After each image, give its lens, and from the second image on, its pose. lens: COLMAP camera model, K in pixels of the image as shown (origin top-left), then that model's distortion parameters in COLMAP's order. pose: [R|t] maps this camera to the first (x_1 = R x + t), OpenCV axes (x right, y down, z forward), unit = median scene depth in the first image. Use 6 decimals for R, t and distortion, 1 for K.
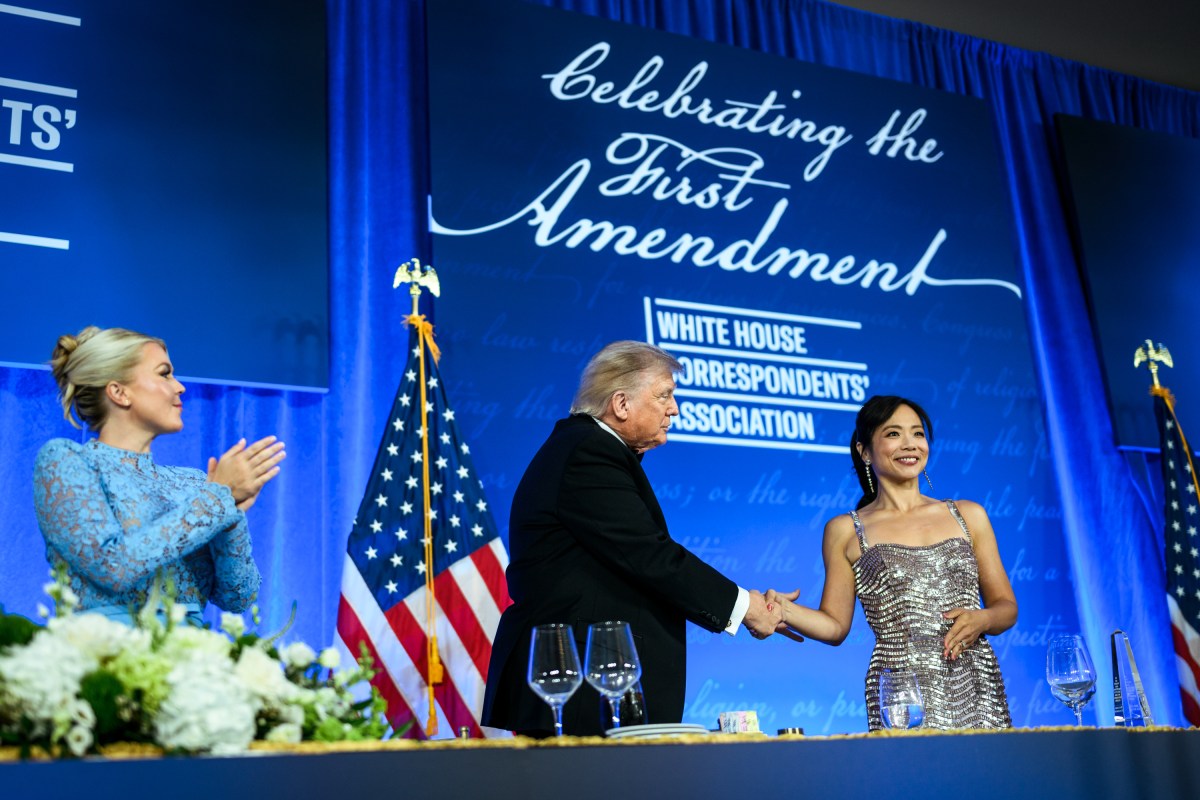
lens RADIAL K [[1401.1, 0, 524.6], [0, 1401.1, 405.4], [0, 0, 1]] dist [-0.003769, 0.000000]
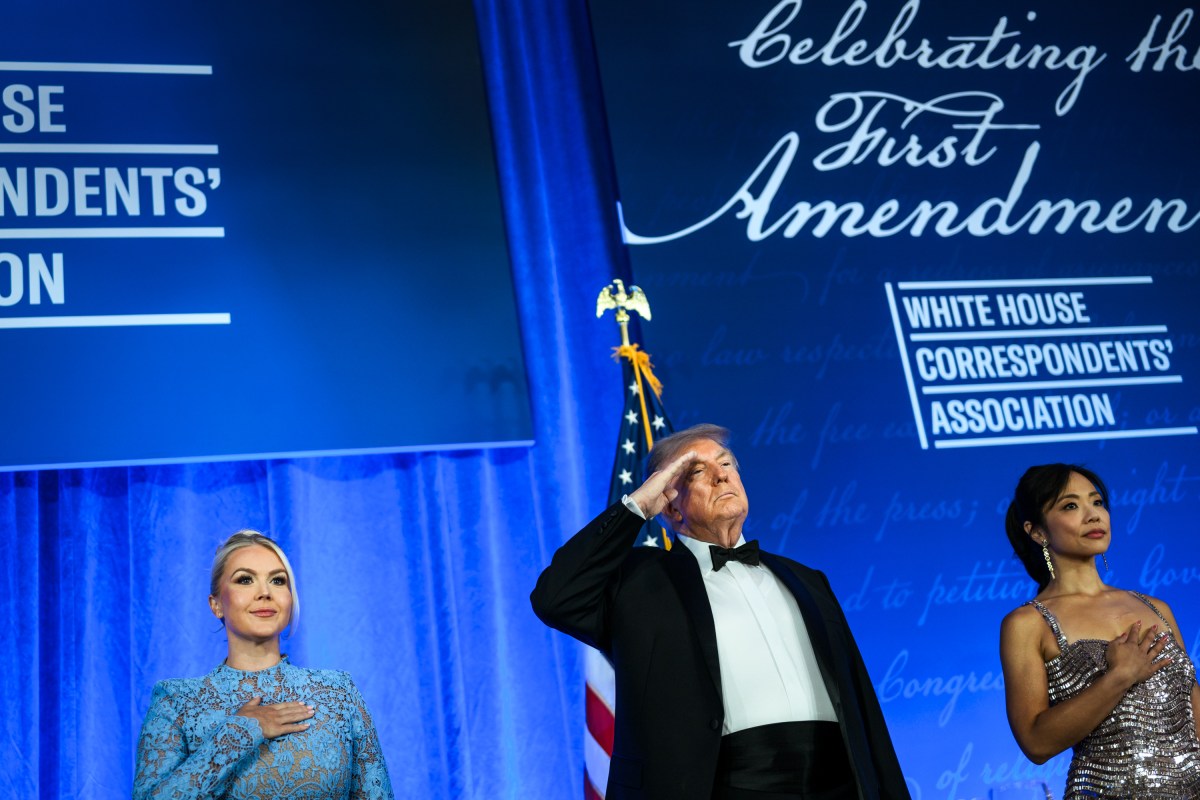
lens RADIAL K [[1463.5, 0, 461.2], [0, 1463.5, 403.7], [0, 0, 1]] dist [-0.000563, 0.000000]
pose [[0.978820, -0.124862, -0.162238, -0.029933], [0.124532, 0.992140, -0.012242, -0.025423], [0.162491, -0.008221, 0.986676, 0.083732]]
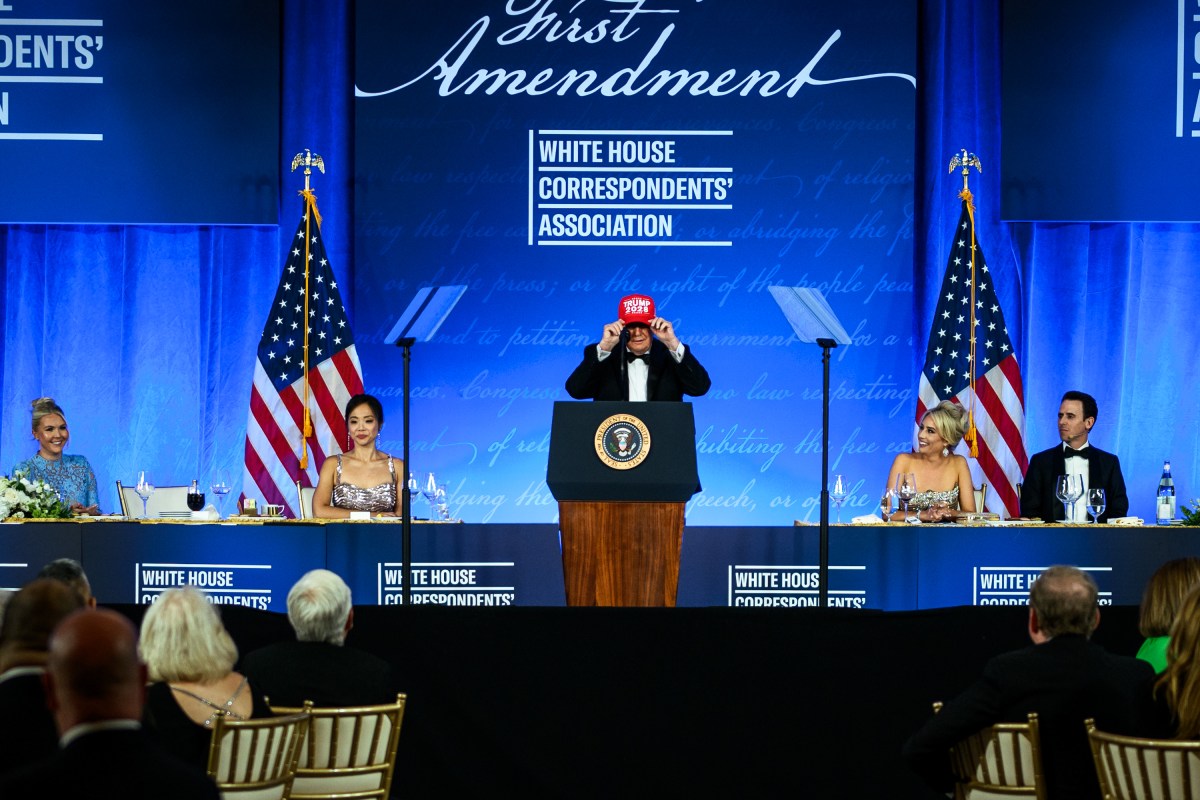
lens RADIAL K [[3099.3, 0, 552.9], [0, 3099.3, 596.6], [0, 0, 1]] dist [0.010667, 0.000000]
pose [[0.913037, 0.071939, -0.401482, 1.246311], [0.076139, 0.936960, 0.341041, -0.628127], [0.400707, -0.341952, 0.850002, -1.513805]]
